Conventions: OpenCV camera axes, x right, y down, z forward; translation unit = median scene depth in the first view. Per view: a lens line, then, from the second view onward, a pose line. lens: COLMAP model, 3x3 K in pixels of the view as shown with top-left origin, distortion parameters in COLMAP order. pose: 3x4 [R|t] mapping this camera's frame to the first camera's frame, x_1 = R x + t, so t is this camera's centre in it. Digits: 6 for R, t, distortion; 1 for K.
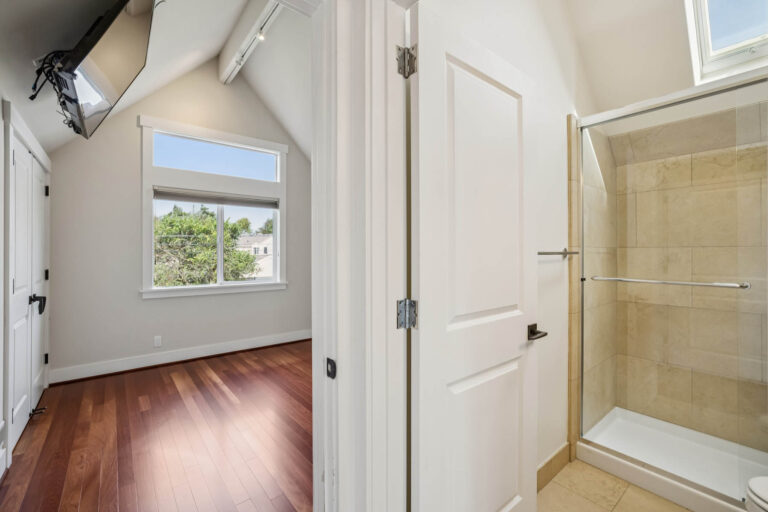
lens RADIAL K [[338.8, 0, 383.4], [0, 338.8, 249.2], [0, 0, 1]] dist [-0.025307, 0.012994]
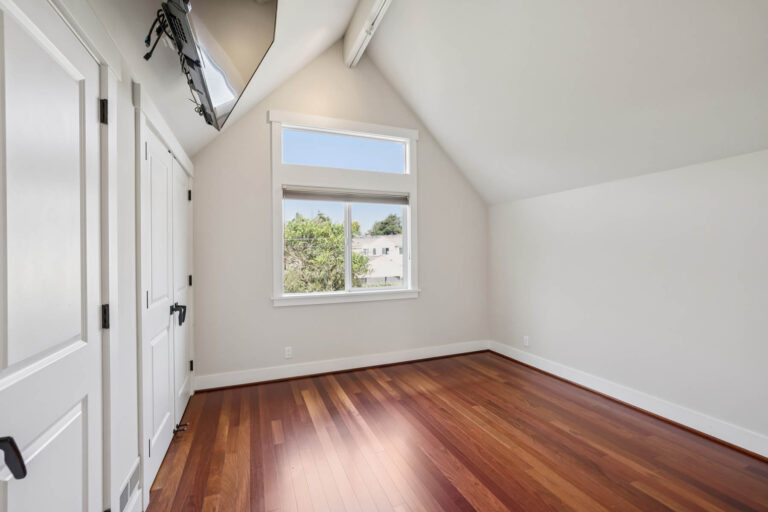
lens RADIAL K [[338.8, 0, 383.4], [0, 338.8, 249.2], [0, 0, 1]] dist [-0.025307, 0.012994]
pose [[0.953496, -0.012574, -0.301143, -0.146066], [0.012324, 0.999920, -0.002729, -0.005500], [0.301153, -0.001109, 0.953575, 0.200944]]
